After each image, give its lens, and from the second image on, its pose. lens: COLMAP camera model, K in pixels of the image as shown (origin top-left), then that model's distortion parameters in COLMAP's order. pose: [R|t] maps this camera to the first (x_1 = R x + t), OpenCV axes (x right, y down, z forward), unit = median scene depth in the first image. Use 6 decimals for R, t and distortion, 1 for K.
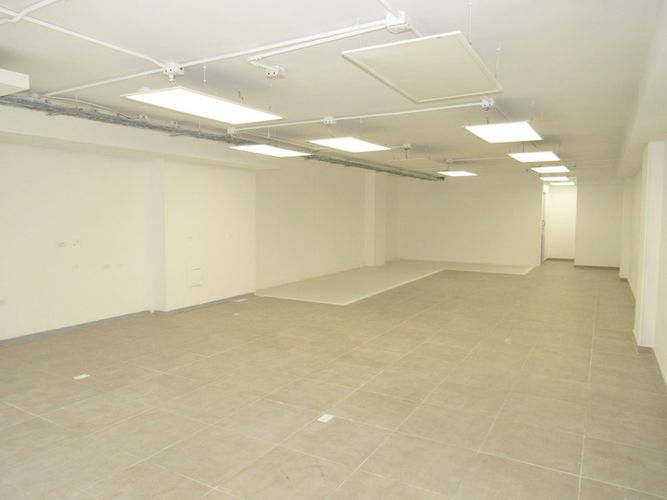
lens RADIAL K [[474.8, 0, 328.8], [0, 474.8, 247.5], [0, 0, 1]] dist [-0.039695, 0.011069]
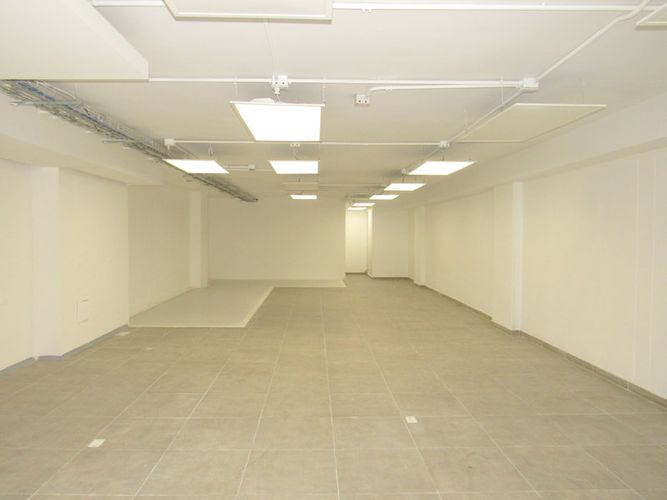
lens RADIAL K [[474.8, 0, 330.6], [0, 474.8, 248.2], [0, 0, 1]] dist [-0.039695, 0.011069]
pose [[0.848705, -0.016132, 0.528620, -0.616104], [0.037670, 0.998840, -0.029998, -0.009561], [-0.527523, 0.045372, 0.848328, 0.125162]]
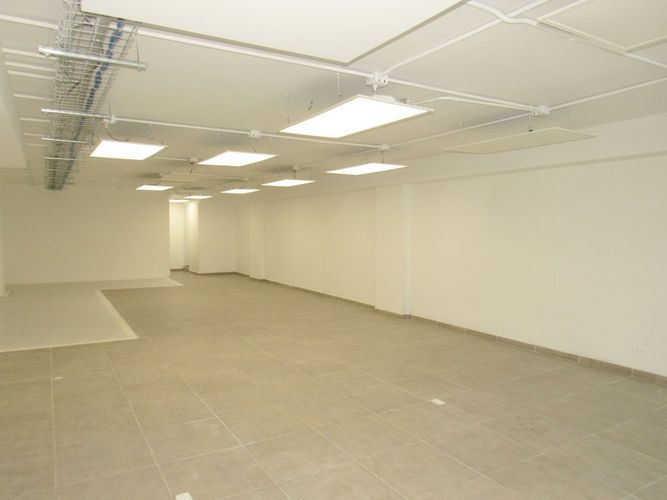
lens RADIAL K [[474.8, 0, 327.1], [0, 474.8, 247.3], [0, 0, 1]] dist [-0.039695, 0.011069]
pose [[0.493466, -0.039591, 0.868863, -0.979943], [0.062253, 0.998009, 0.010119, -0.052389], [-0.867534, 0.049097, 0.494948, 0.524276]]
